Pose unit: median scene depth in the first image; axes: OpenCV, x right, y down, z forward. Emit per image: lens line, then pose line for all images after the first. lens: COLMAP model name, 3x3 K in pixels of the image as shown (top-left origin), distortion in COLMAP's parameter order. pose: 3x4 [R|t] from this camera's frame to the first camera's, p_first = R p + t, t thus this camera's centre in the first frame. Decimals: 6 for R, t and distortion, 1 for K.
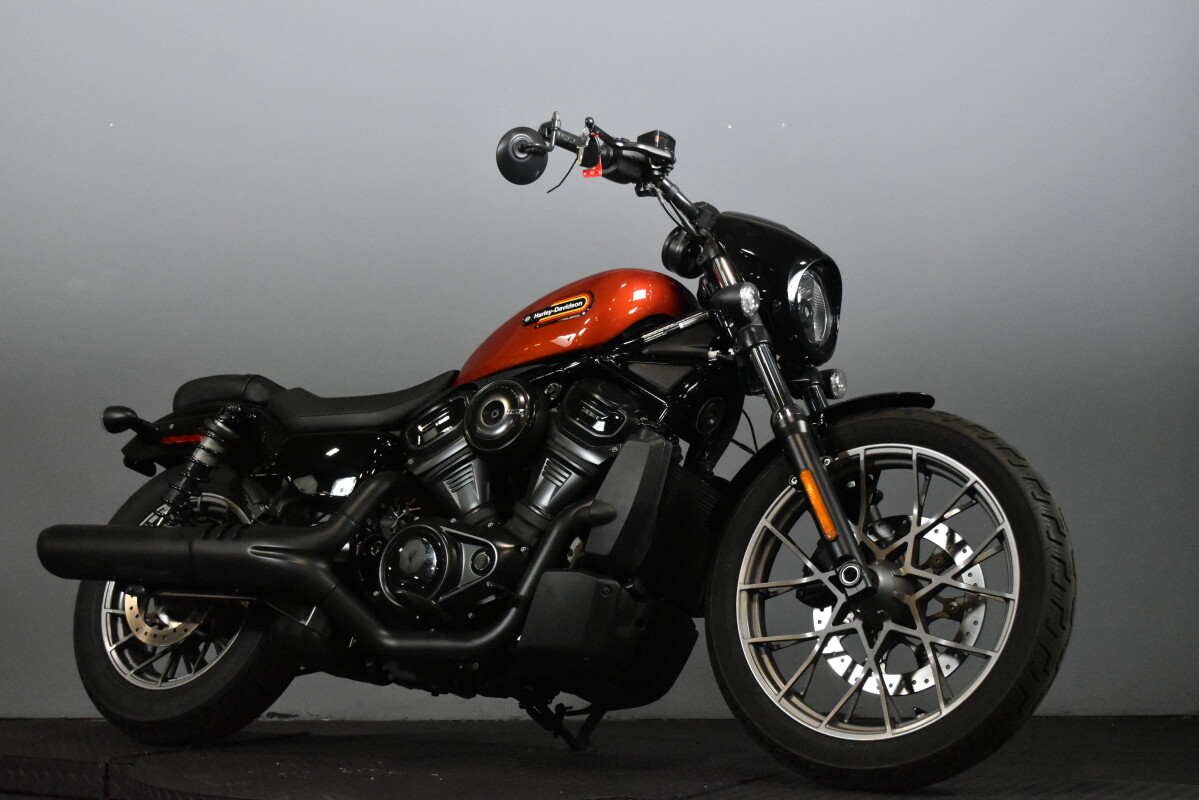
lens RADIAL K [[1776.2, 0, 599.5], [0, 1776.2, 400.0], [0, 0, 1]] dist [-0.006837, 0.035467]
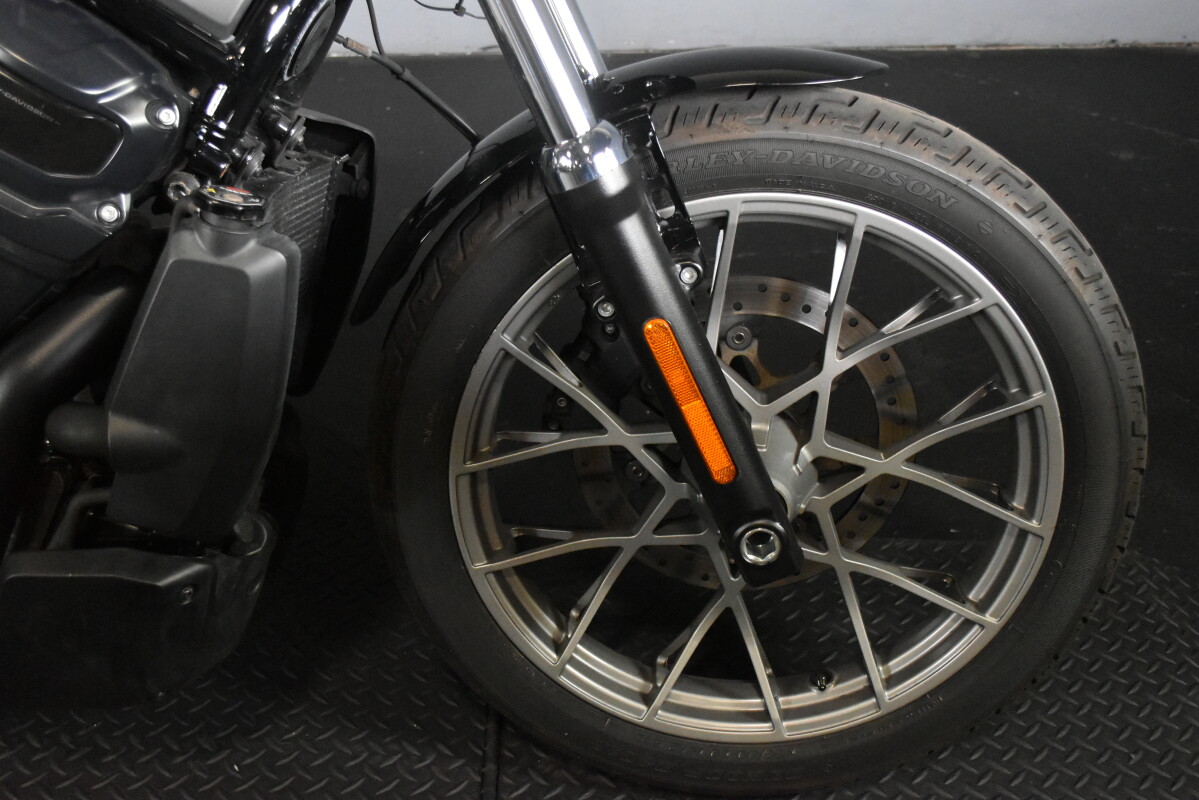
lens RADIAL K [[1191.8, 0, 599.5], [0, 1191.8, 400.0], [0, 0, 1]] dist [-0.014153, -0.000979]
pose [[0.850690, -0.278136, 0.446057, -0.024654], [-0.113190, 0.731728, 0.672132, -0.122722], [-0.513336, -0.622265, 0.590992, 0.759599]]
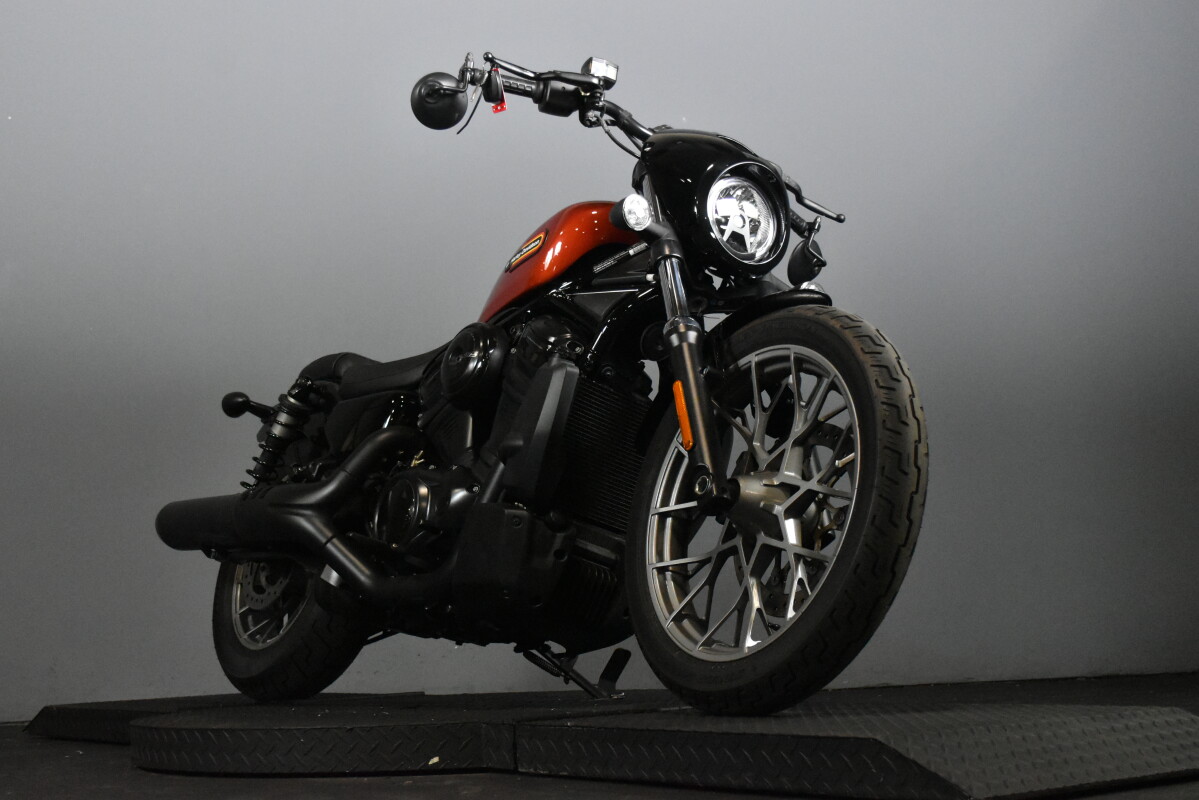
lens RADIAL K [[1776.2, 0, 599.5], [0, 1776.2, 400.0], [0, 0, 1]] dist [-0.006837, 0.035467]
pose [[0.927722, -0.082180, -0.364114, 0.385742], [0.075173, 0.996611, -0.033402, 0.071311], [0.365625, 0.003616, 0.930755, 0.089823]]
